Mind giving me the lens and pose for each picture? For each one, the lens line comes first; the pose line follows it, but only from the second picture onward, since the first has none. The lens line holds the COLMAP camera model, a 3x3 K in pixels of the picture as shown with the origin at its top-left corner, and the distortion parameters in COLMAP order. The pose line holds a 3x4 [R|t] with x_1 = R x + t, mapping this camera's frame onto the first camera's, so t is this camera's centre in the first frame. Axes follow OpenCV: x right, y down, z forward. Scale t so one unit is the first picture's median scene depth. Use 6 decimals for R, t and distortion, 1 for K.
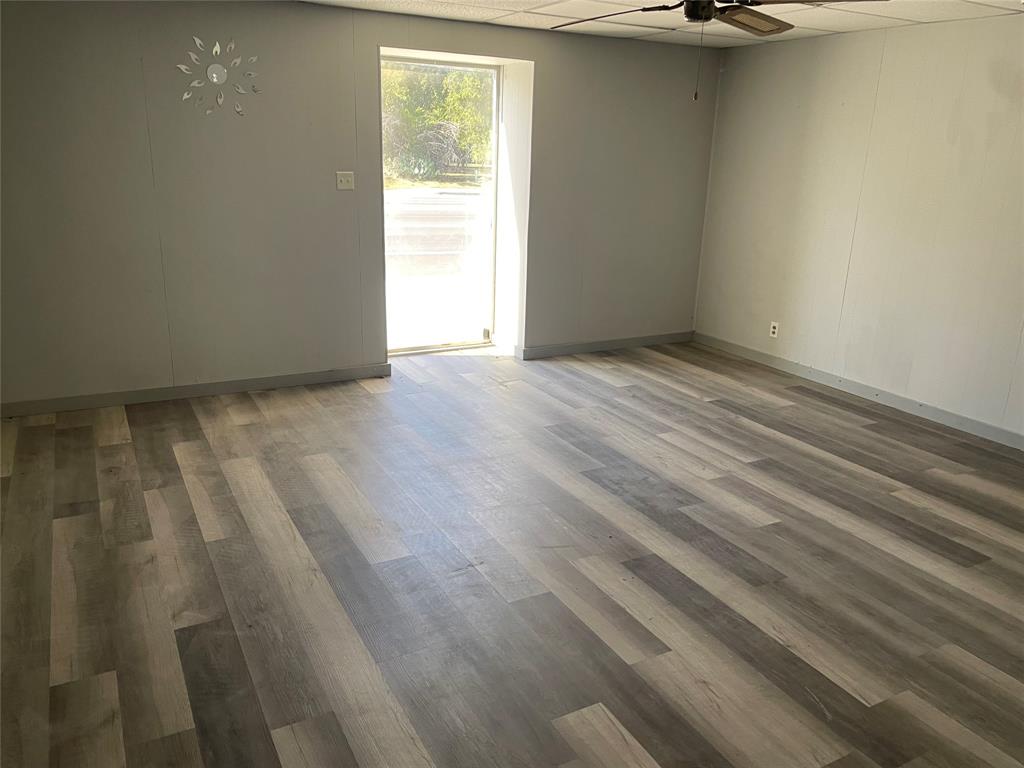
lens RADIAL K [[781.5, 0, 512.8], [0, 781.5, 385.5], [0, 0, 1]] dist [0.076277, -0.103190]
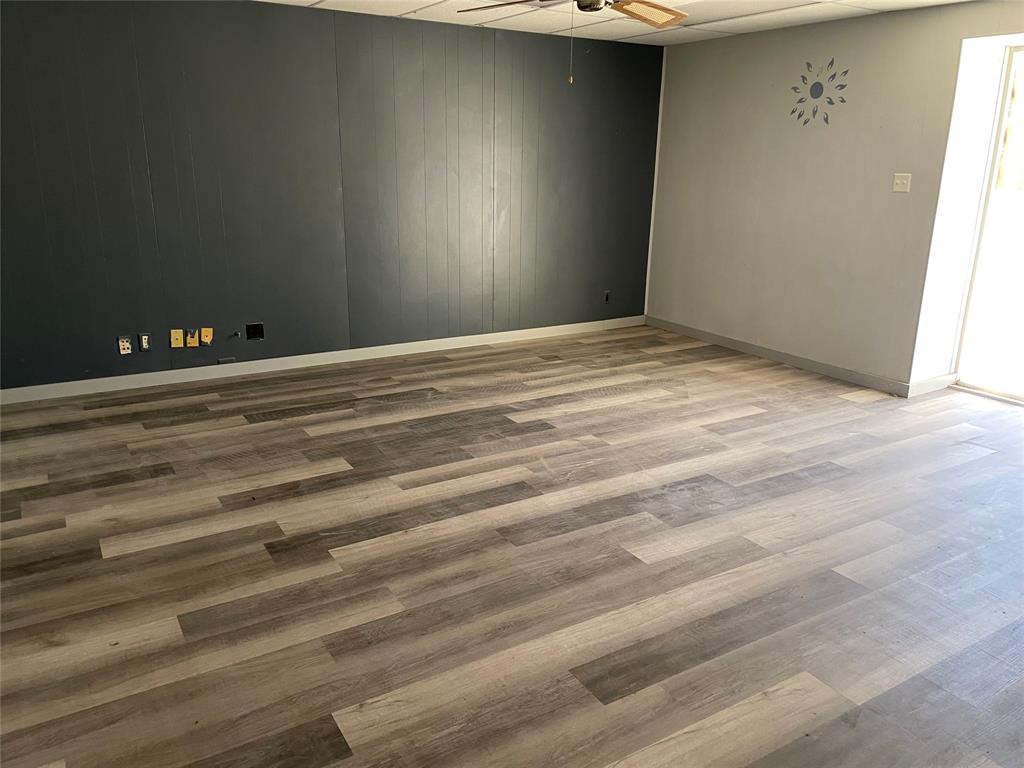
lens RADIAL K [[781.5, 0, 513.2], [0, 781.5, 383.2], [0, 0, 1]] dist [0.076277, -0.103190]
pose [[0.042993, 0.250995, -0.967033, 1.113674], [-0.300549, 0.926342, 0.227071, -0.157918], [0.952797, 0.280878, 0.115262, 0.719950]]
